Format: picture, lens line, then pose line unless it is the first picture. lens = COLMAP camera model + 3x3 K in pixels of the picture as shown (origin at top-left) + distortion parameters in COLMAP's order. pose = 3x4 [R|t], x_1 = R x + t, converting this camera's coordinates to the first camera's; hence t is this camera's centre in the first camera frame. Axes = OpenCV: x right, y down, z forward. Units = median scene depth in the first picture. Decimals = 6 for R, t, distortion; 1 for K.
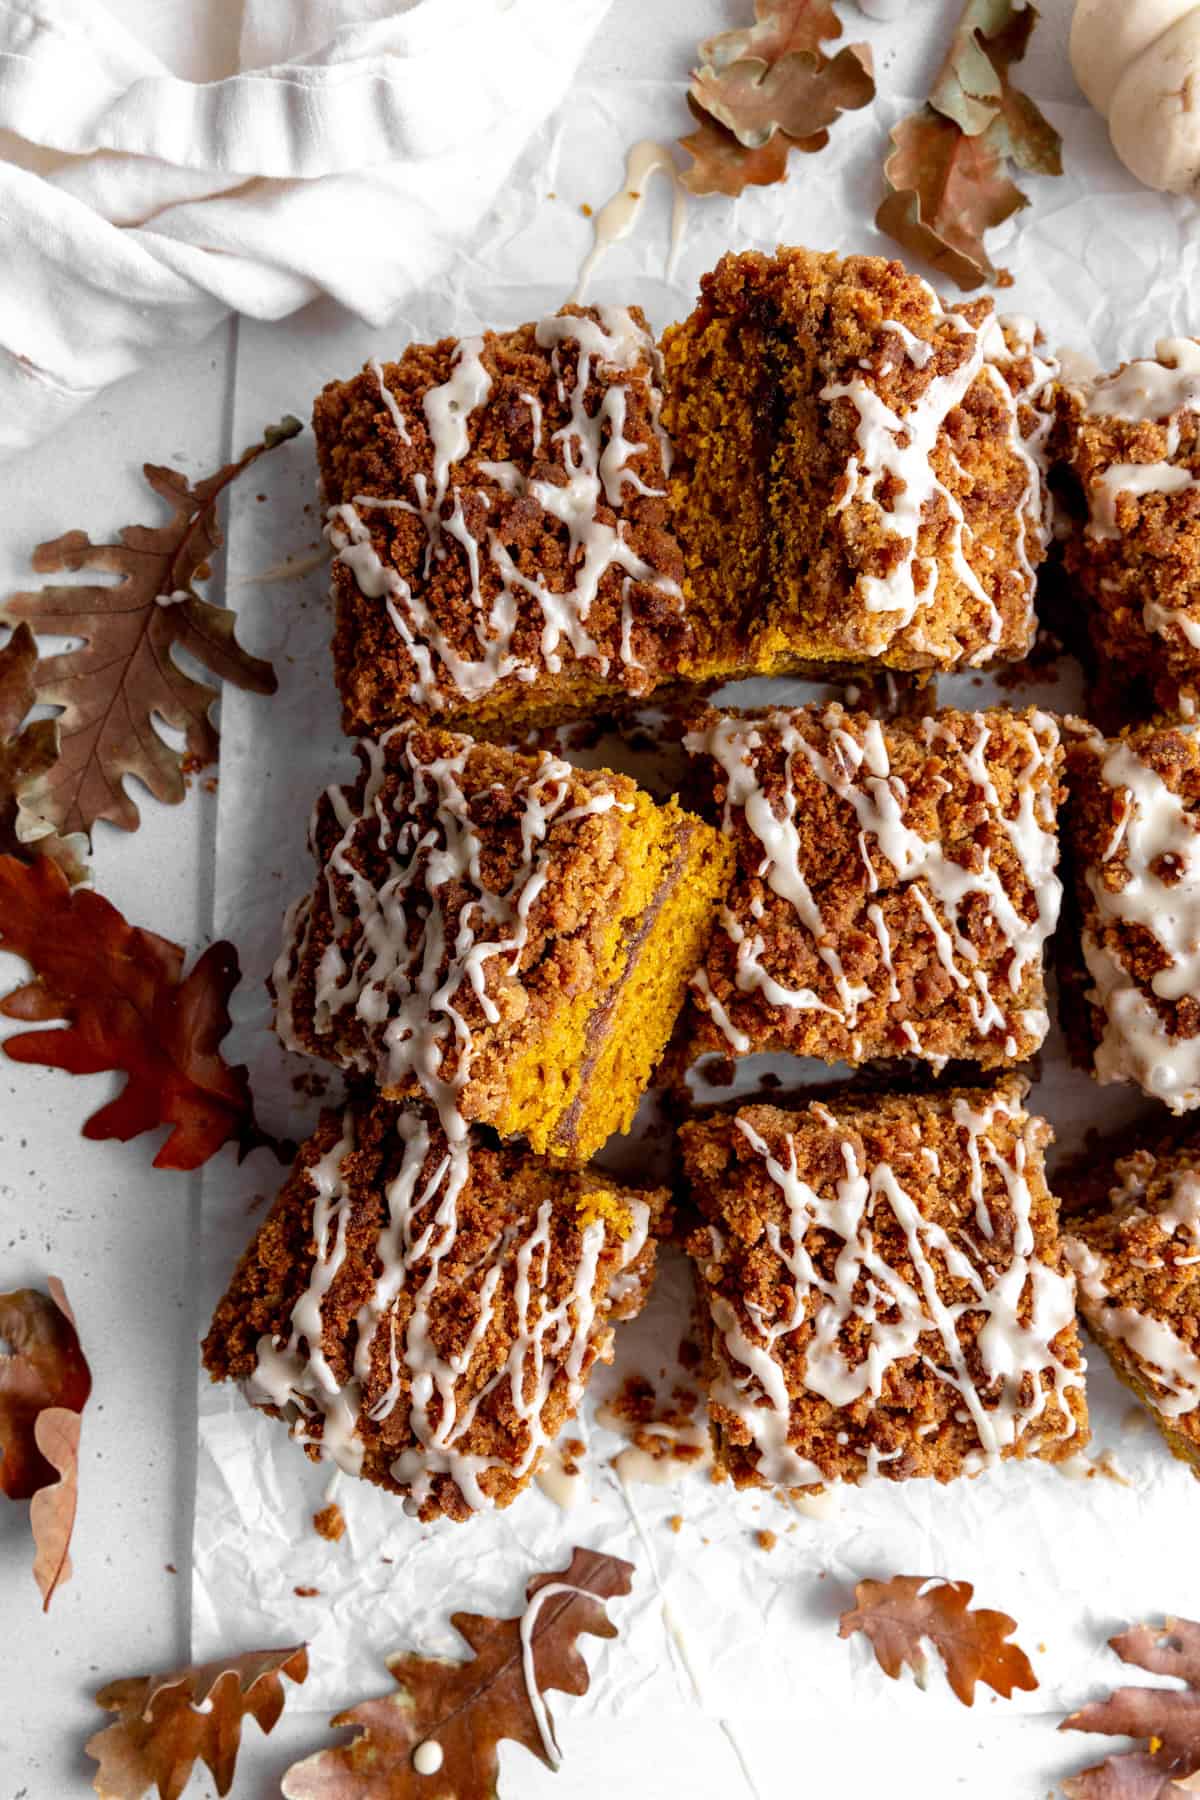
lens RADIAL K [[1807.1, 0, 592.4], [0, 1807.1, 994.5], [0, 0, 1]] dist [-0.015009, -0.011462]
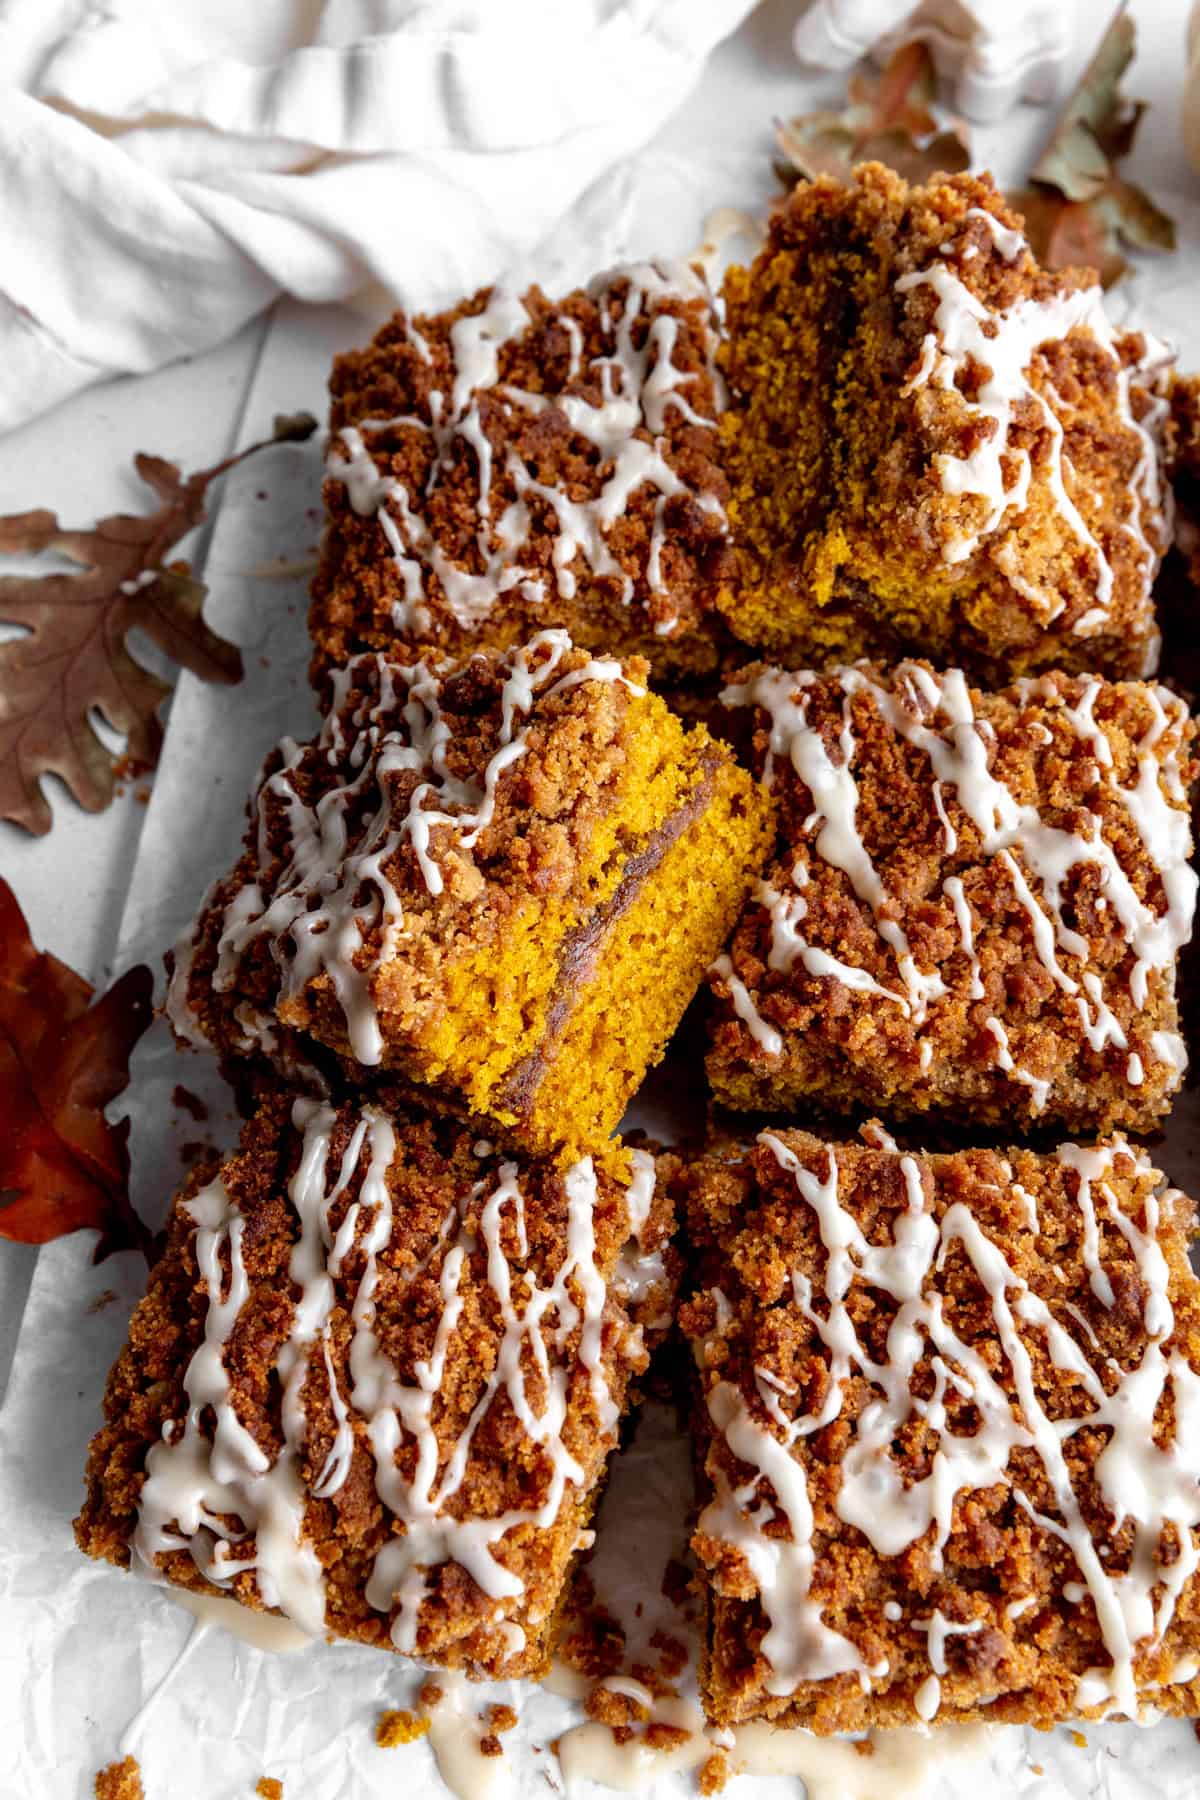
lens RADIAL K [[2116.3, 0, 573.5], [0, 2116.3, 805.6], [0, 0, 1]] dist [-0.009645, -0.024978]
pose [[0.995355, 0.071311, -0.064673, 0.051121], [-0.092447, 0.895452, -0.435453, 0.332886], [0.026858, 0.439409, 0.897885, 0.168817]]
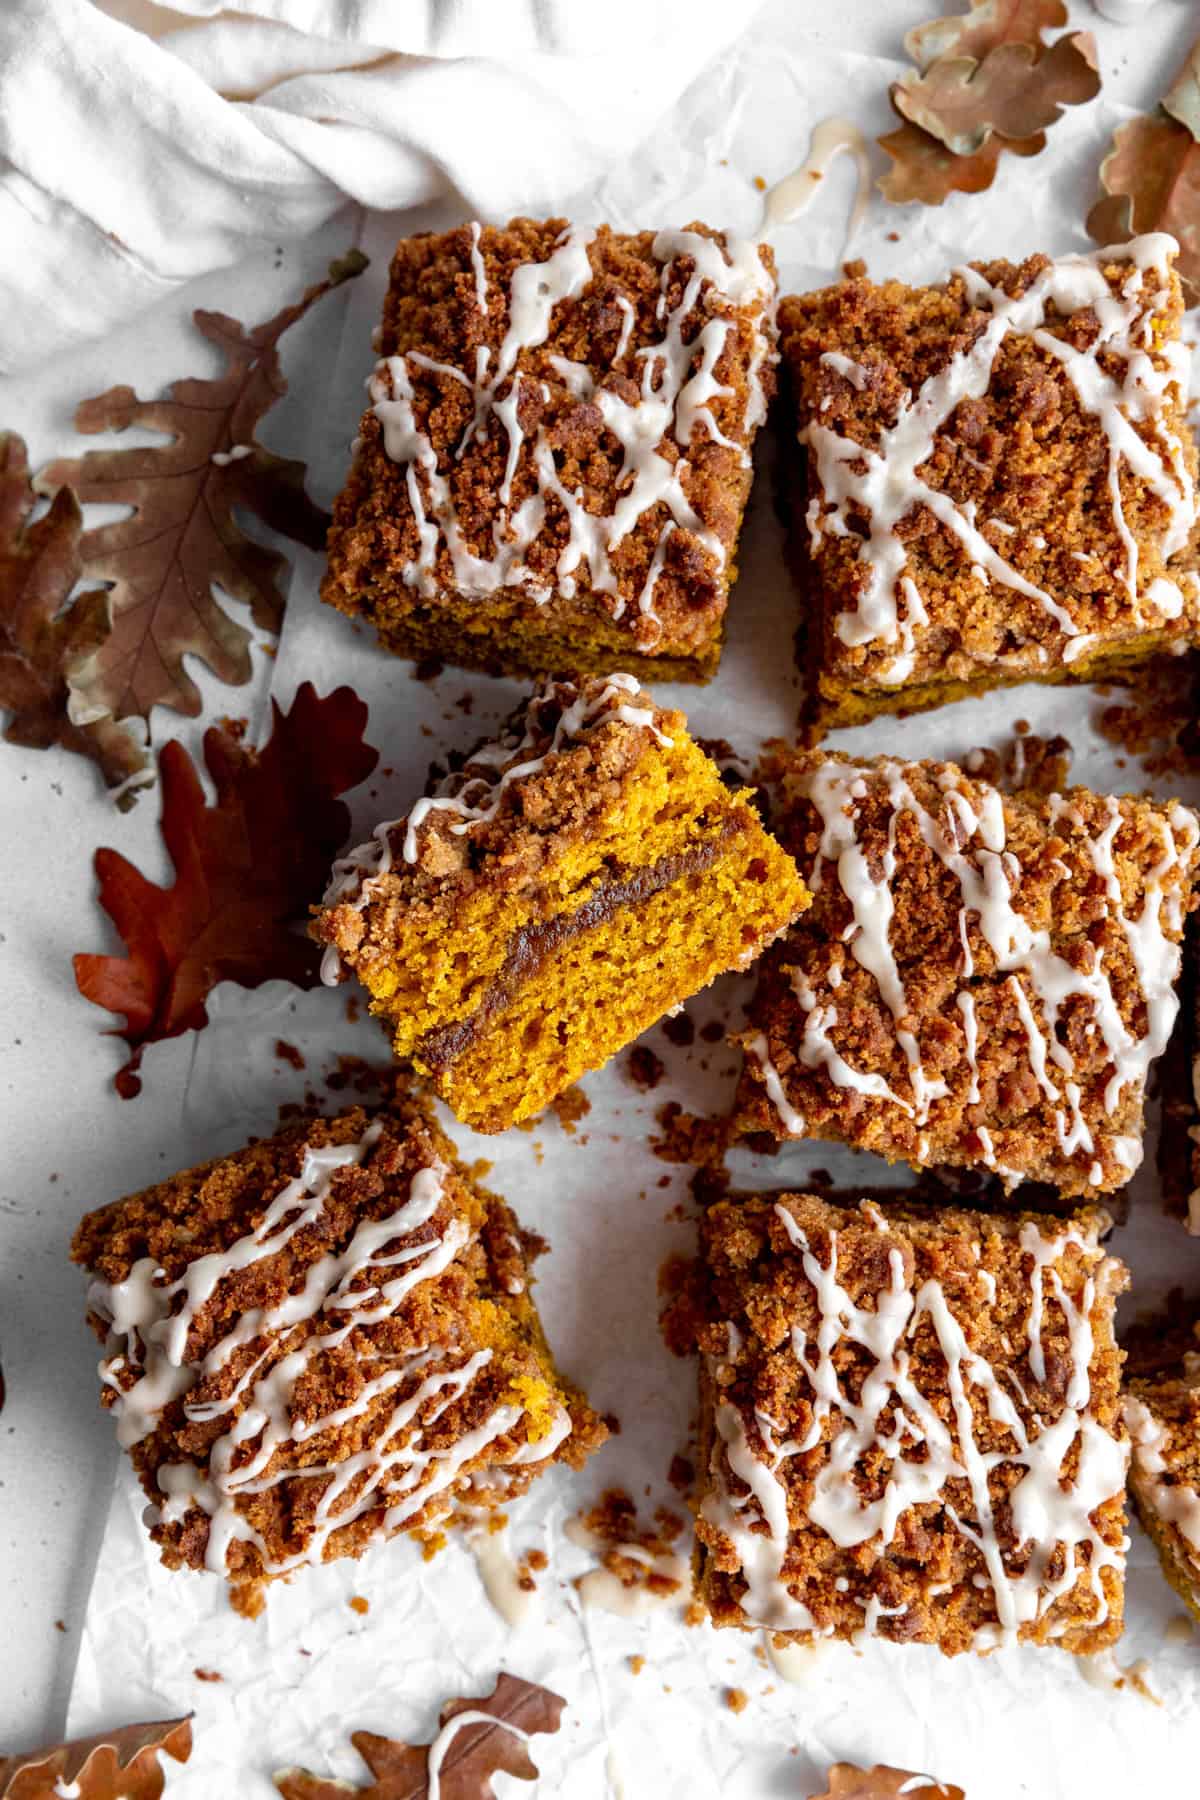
lens RADIAL K [[2194.9, 0, 561.5], [0, 2194.9, 994.4], [0, 0, 1]] dist [0.002018, -0.050813]
pose [[0.987831, 0.152542, -0.030346, -0.008092], [-0.153798, 0.987097, -0.044566, 0.030872], [0.023156, 0.048691, 0.998545, -0.087514]]
